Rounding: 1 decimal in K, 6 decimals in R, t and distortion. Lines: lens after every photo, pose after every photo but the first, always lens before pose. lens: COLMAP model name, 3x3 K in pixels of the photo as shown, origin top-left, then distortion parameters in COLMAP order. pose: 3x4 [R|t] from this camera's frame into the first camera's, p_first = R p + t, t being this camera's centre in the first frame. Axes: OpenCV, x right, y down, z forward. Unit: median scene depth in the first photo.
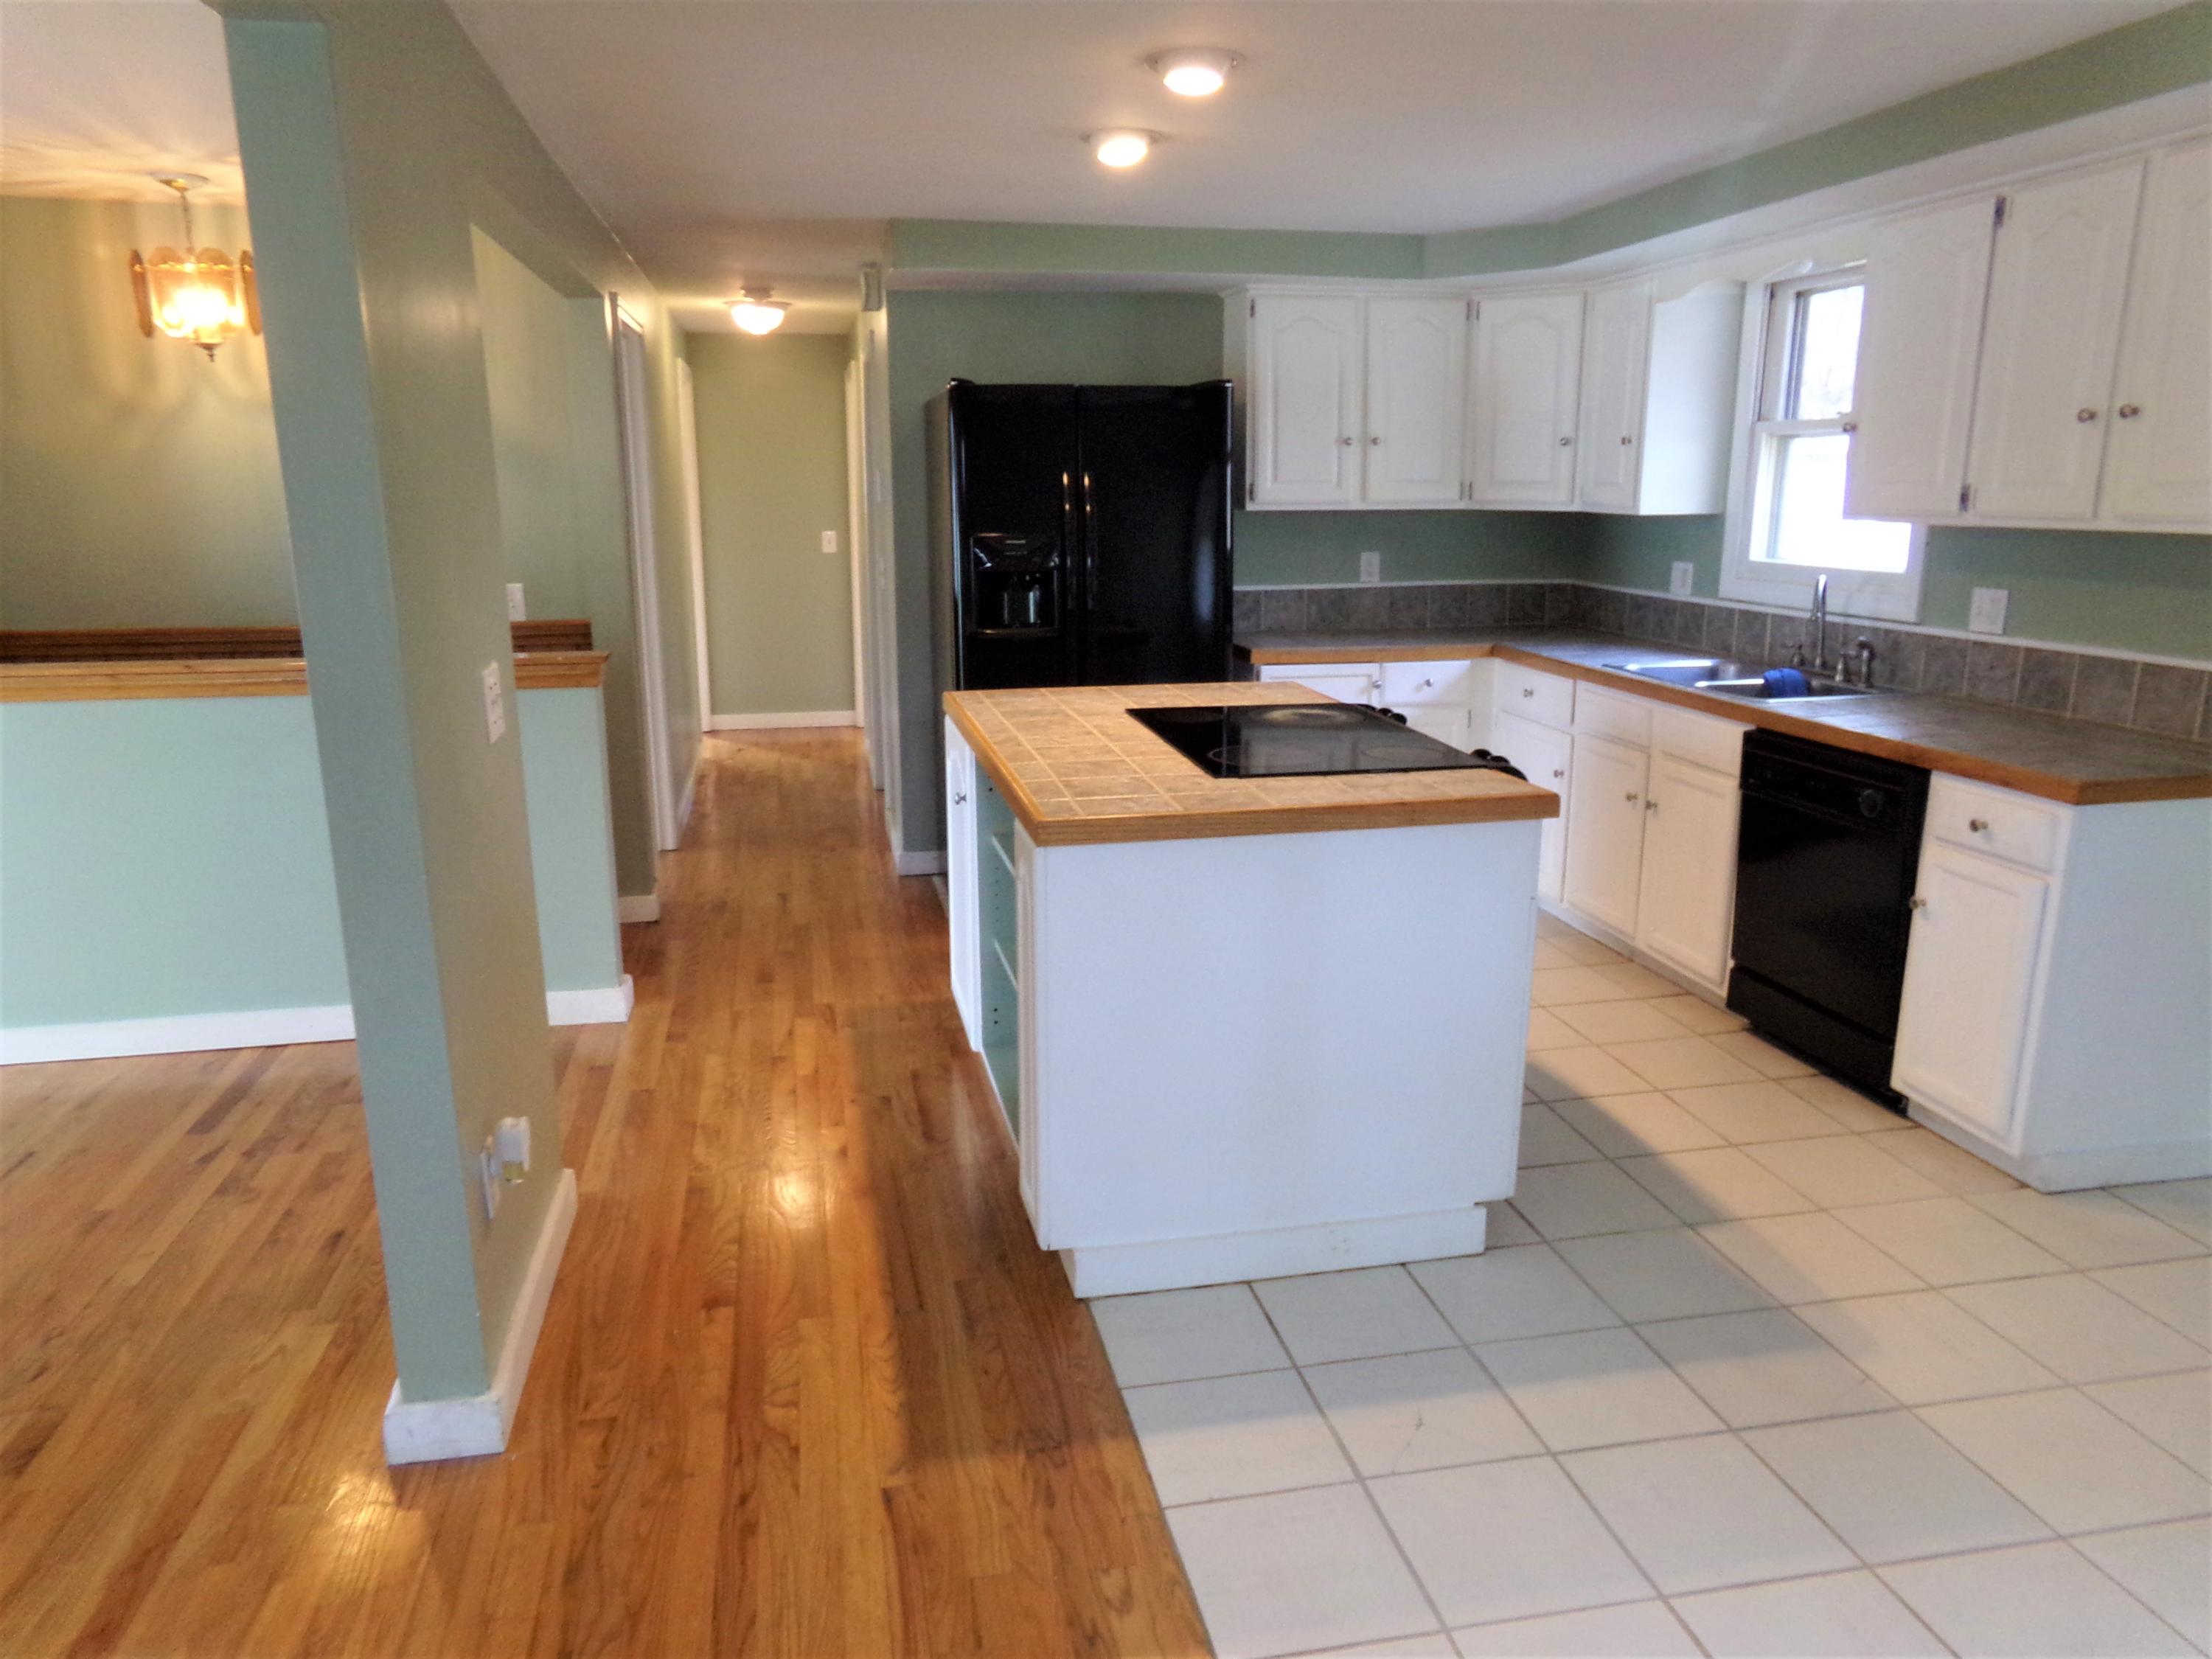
lens RADIAL K [[1492.4, 0, 1095.6], [0, 1492.4, 837.0], [0, 0, 1]] dist [-0.081163, 0.103835]
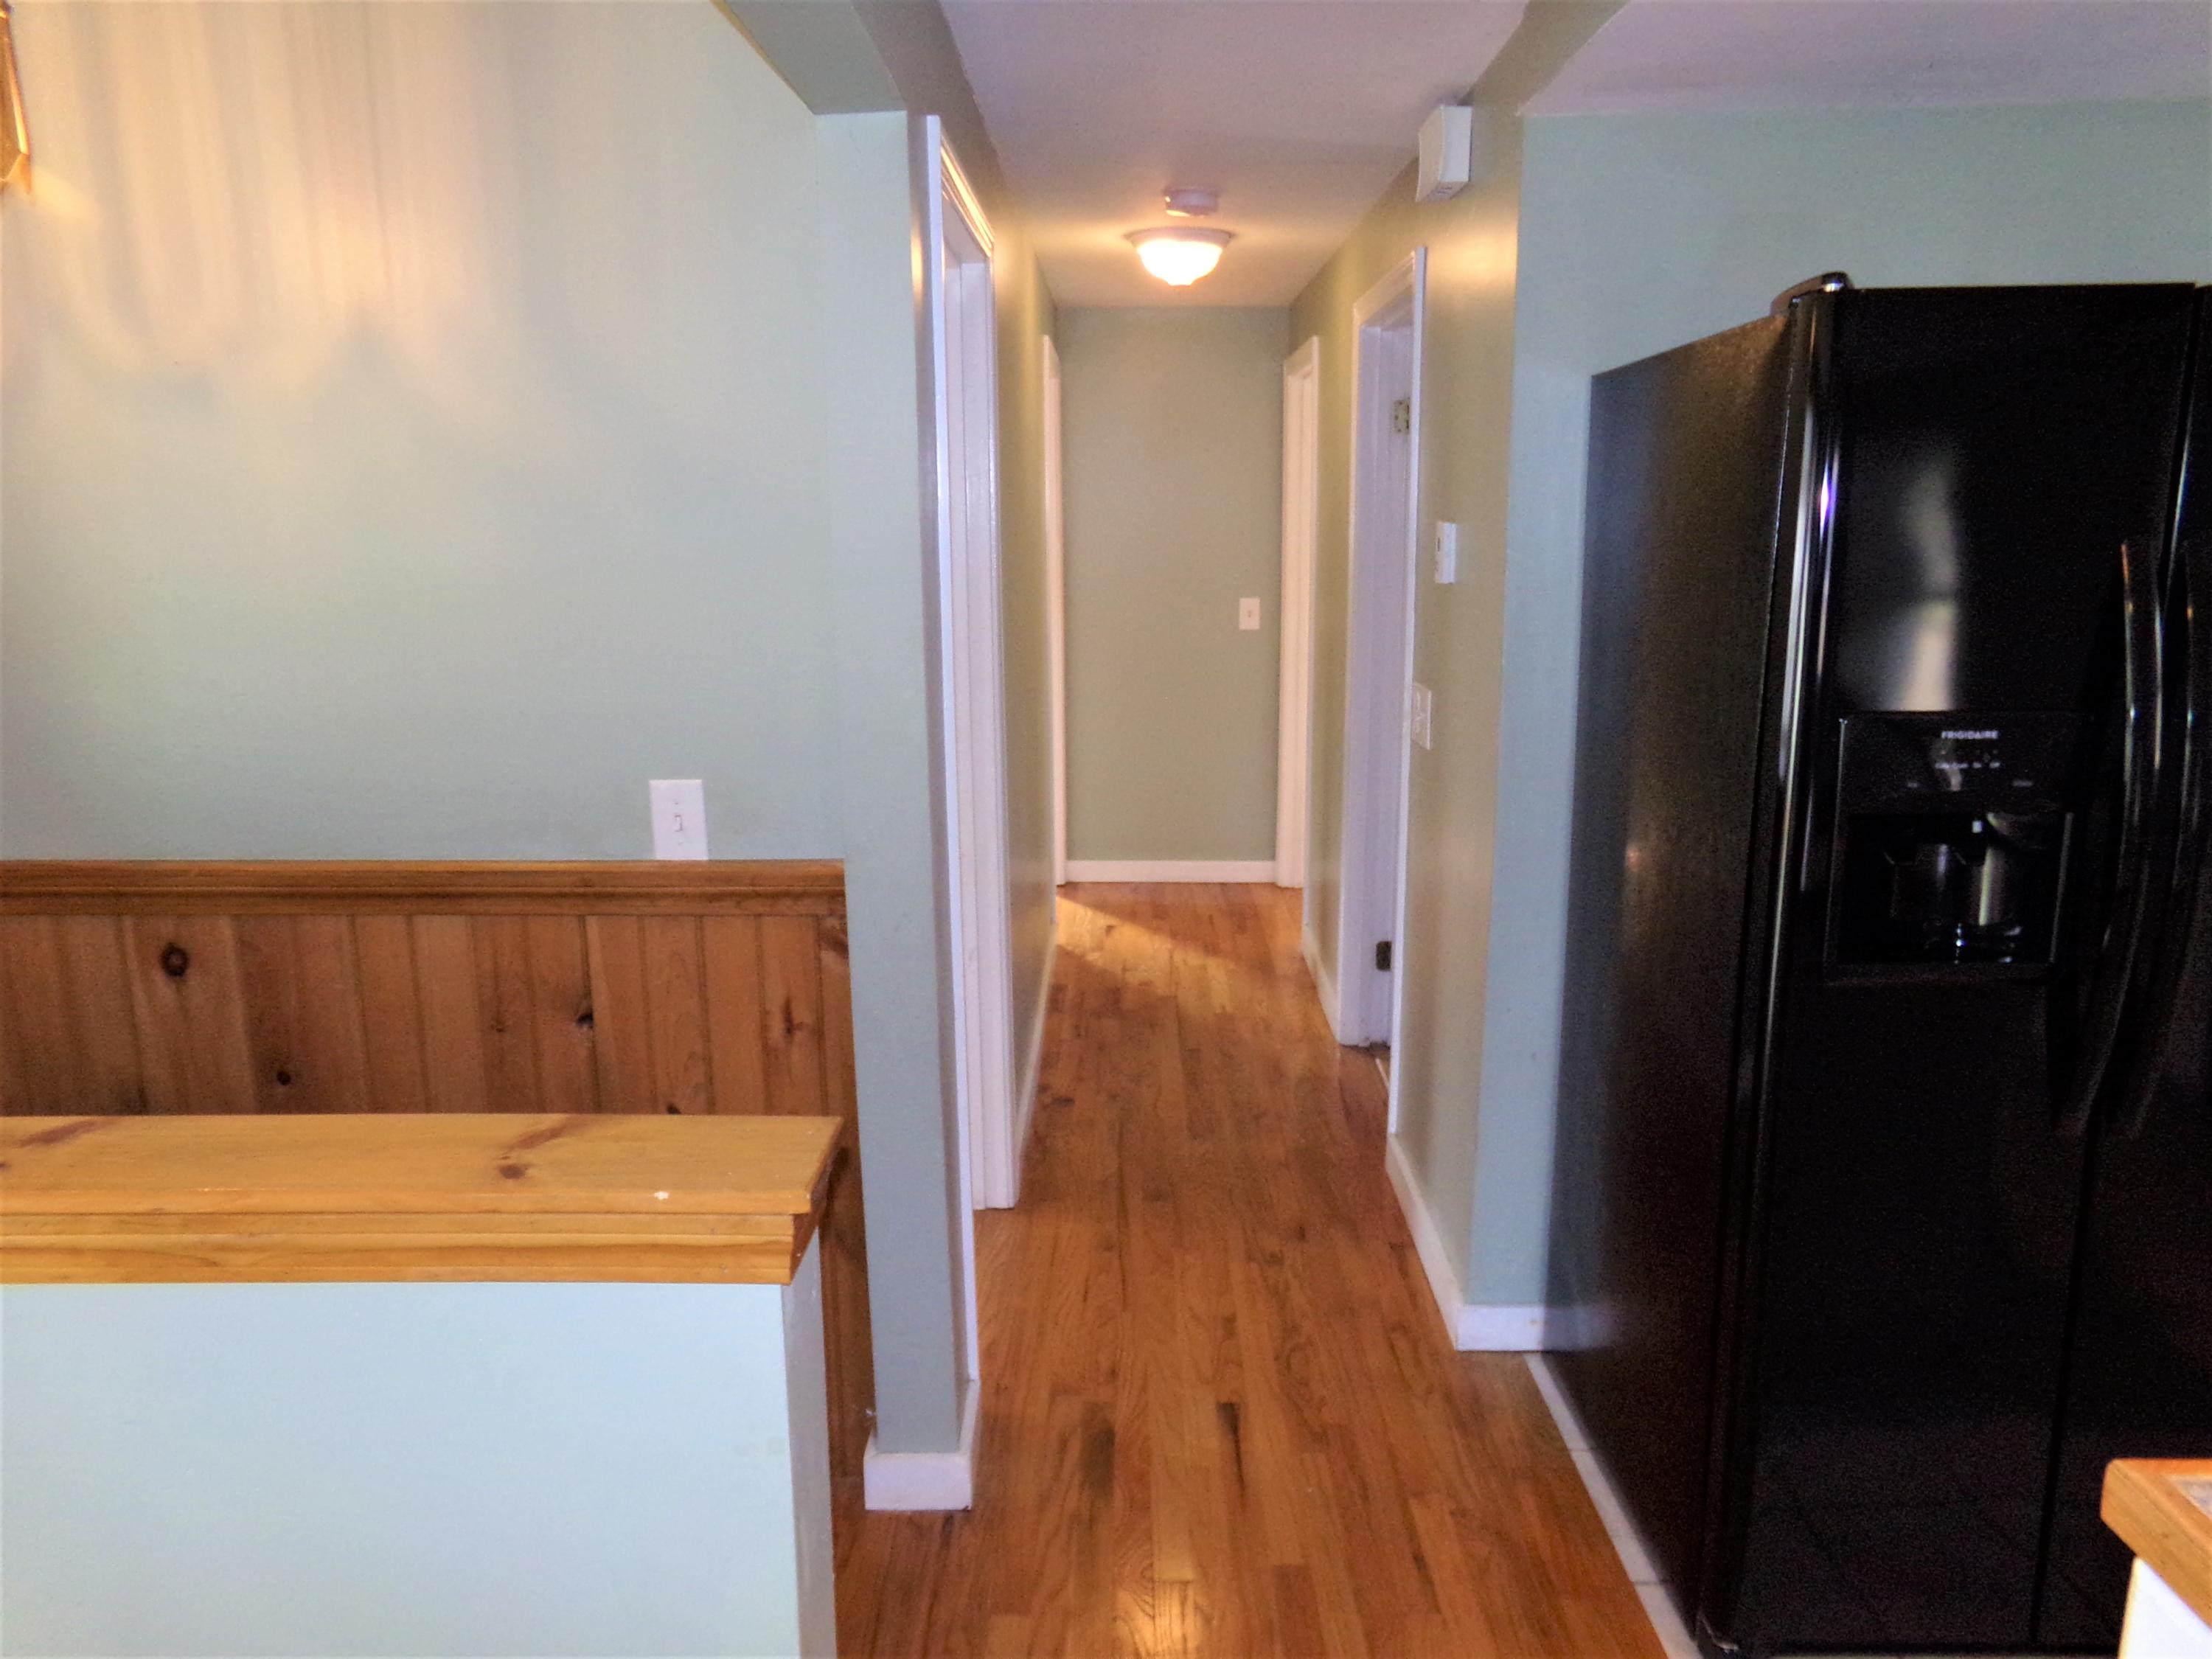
lens RADIAL K [[1492.4, 0, 1095.6], [0, 1492.4, 837.0], [0, 0, 1]] dist [-0.081163, 0.103835]
pose [[0.975774, 0.038364, -0.215392, -0.116127], [-0.042605, 0.998978, -0.015079, -0.100133], [0.214593, 0.023890, 0.976411, 0.387935]]
